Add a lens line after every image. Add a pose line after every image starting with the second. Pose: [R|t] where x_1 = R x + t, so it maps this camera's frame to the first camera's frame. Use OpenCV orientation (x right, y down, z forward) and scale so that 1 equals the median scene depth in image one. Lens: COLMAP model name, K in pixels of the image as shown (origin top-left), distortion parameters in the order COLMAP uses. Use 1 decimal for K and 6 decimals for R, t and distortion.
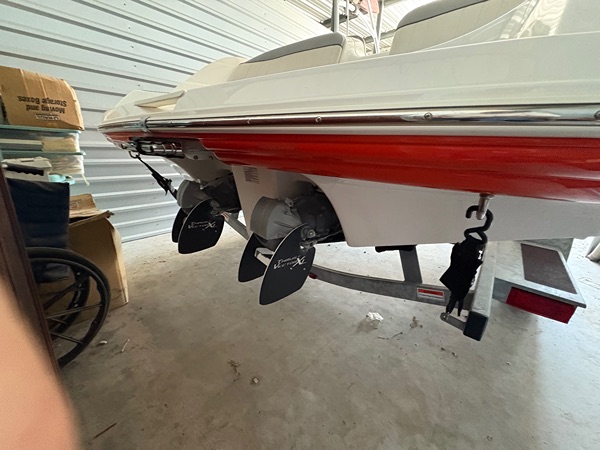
lens RADIAL K [[242.8, 0, 300.7], [0, 242.8, 225.5], [0, 0, 1]] dist [-0.000934, -0.000528]
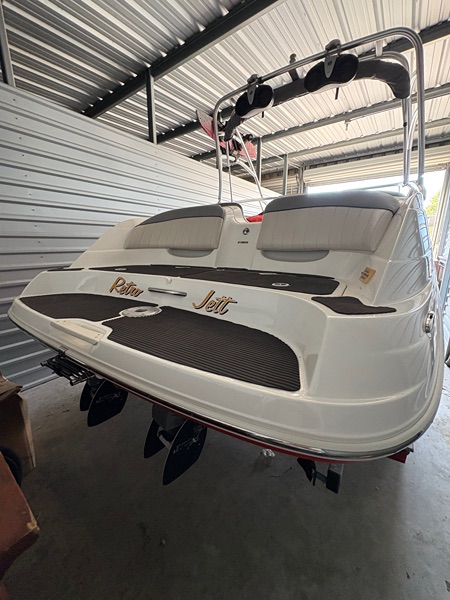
lens RADIAL K [[242.8, 0, 225.3], [0, 242.8, 299.0], [0, 0, 1]] dist [-0.000934, -0.000528]
pose [[0.993423, -0.065124, 0.094181, 0.058258], [0.073112, 0.993779, -0.084013, -0.321700], [-0.088124, 0.090347, 0.992004, -0.213135]]
